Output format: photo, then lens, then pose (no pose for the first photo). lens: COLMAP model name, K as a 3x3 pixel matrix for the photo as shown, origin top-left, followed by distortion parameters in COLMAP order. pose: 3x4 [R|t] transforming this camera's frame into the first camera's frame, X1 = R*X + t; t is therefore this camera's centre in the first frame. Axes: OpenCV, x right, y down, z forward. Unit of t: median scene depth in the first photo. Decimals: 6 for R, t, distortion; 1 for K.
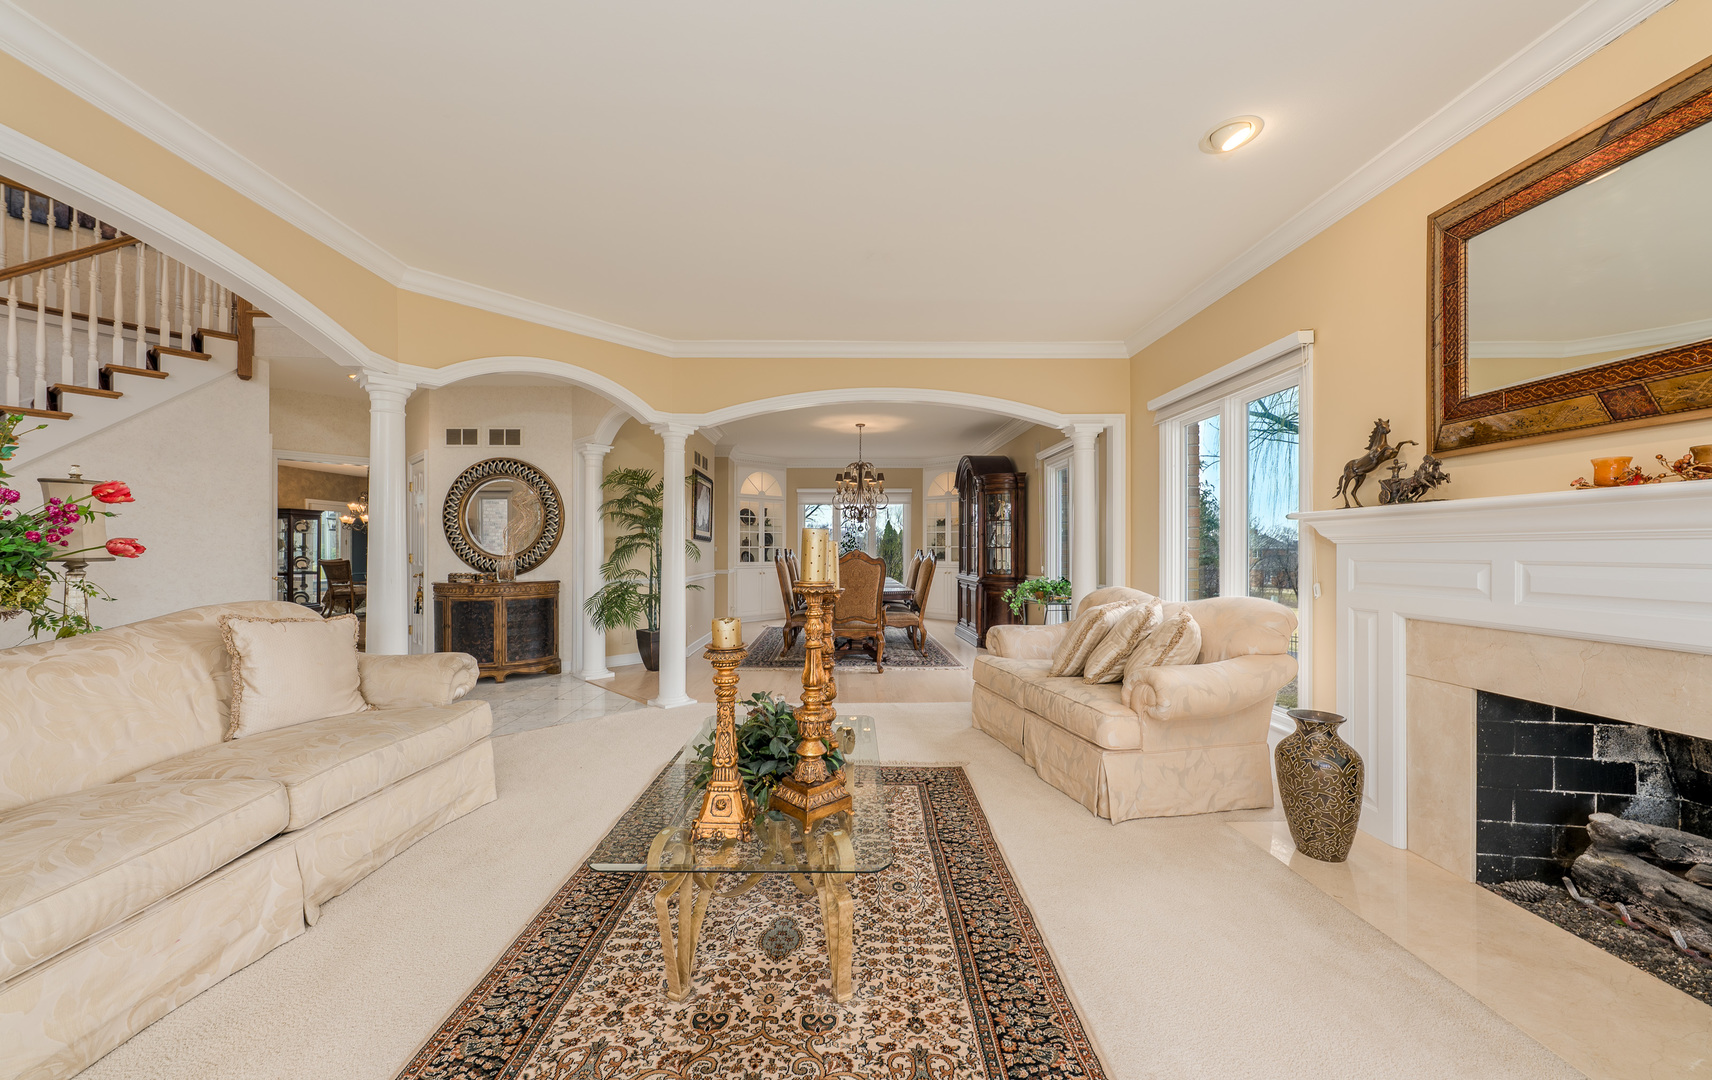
lens RADIAL K [[610.9, 0, 858.3], [0, 610.9, 544.2], [0, 0, 1]] dist [0.000443, -0.000167]
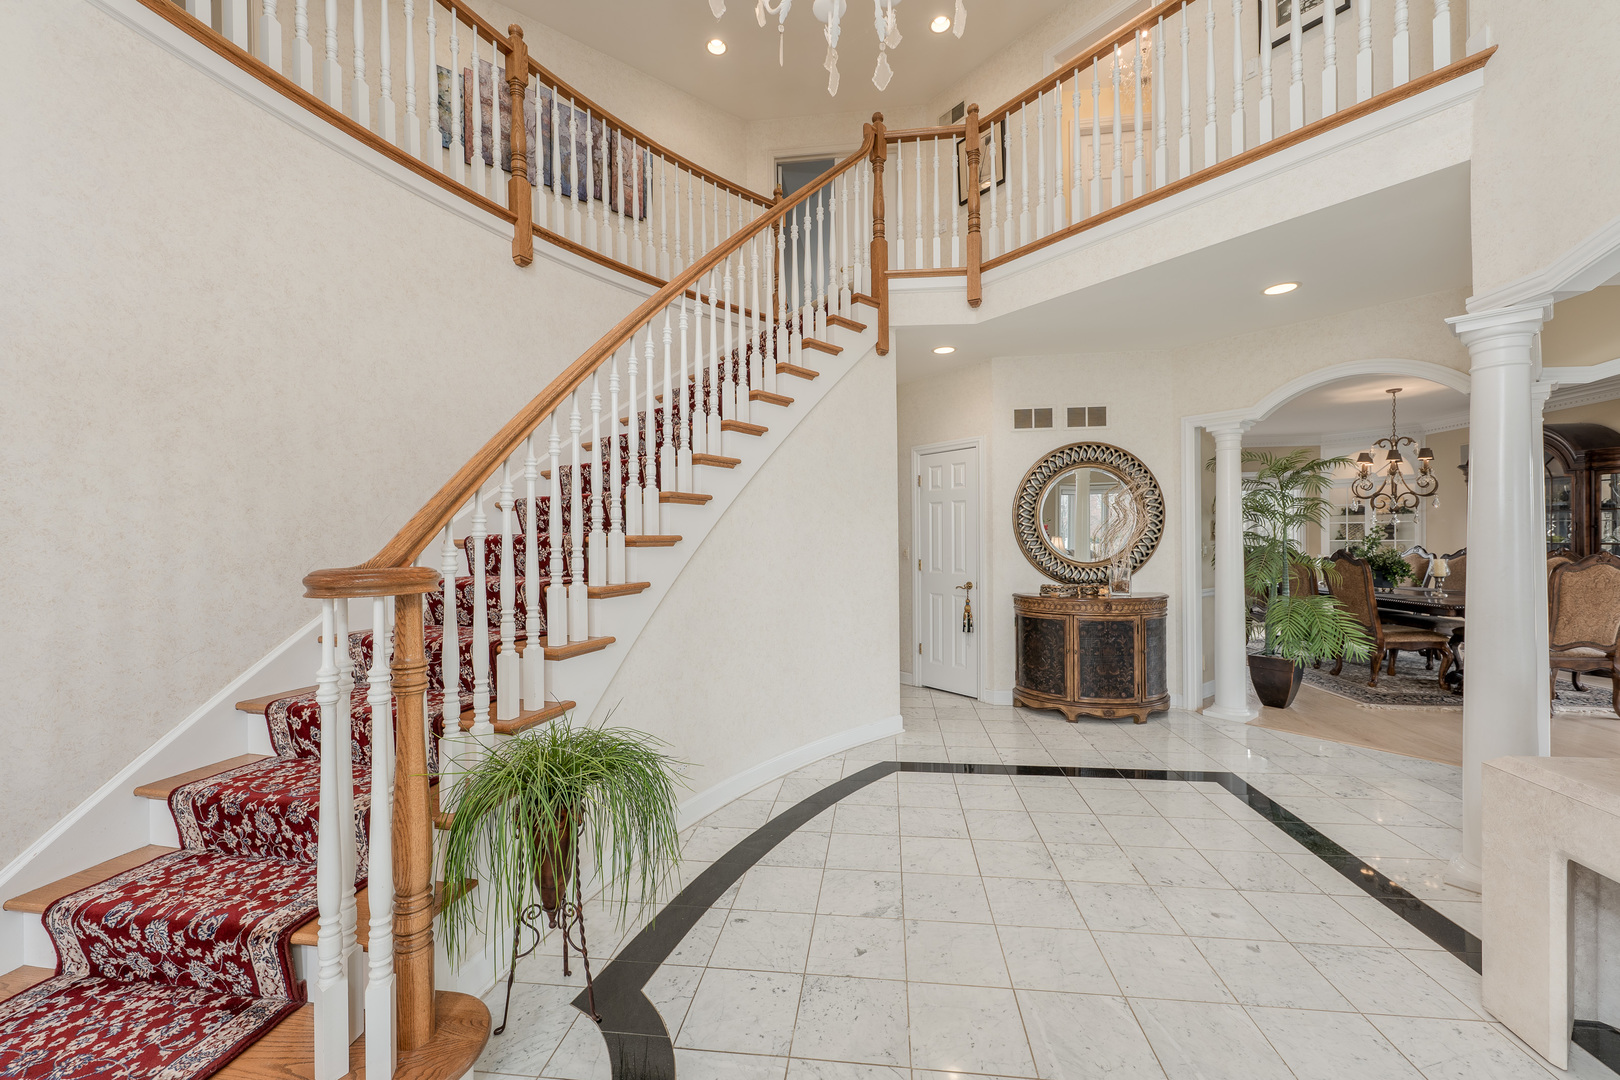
lens RADIAL K [[642.9, 0, 810.1], [0, 642.9, 544.0], [0, 0, 1]] dist [0.009553, 0.000060]
pose [[0.991272, -0.011734, -0.131308, -1.595150], [0.012990, 0.999878, 0.008711, -0.035945], [0.131189, -0.010341, 0.991303, 0.195420]]
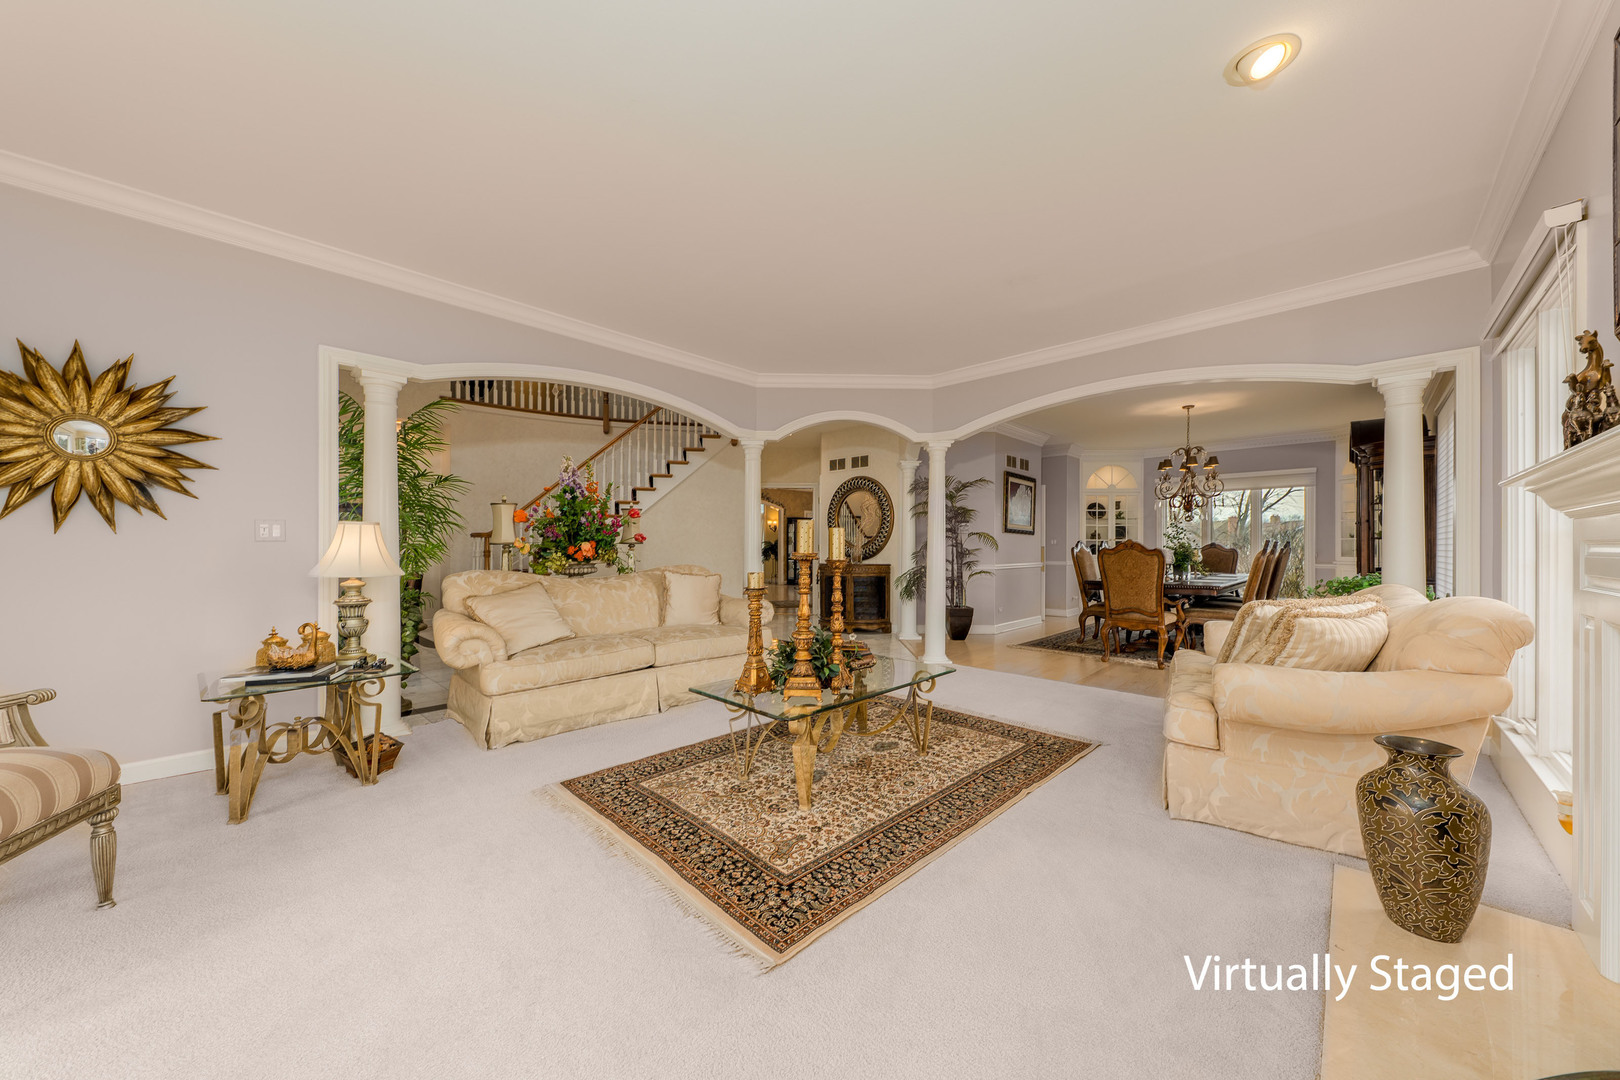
lens RADIAL K [[571.6, 0, 812.6], [0, 571.6, 540.1], [0, 0, 1]] dist [-0.000132, 0.000103]
pose [[0.709612, -0.005173, -0.704574, 0.524976], [0.004619, 0.999986, -0.002690, 0.016396], [0.704578, -0.001345, 0.709625, -0.029665]]
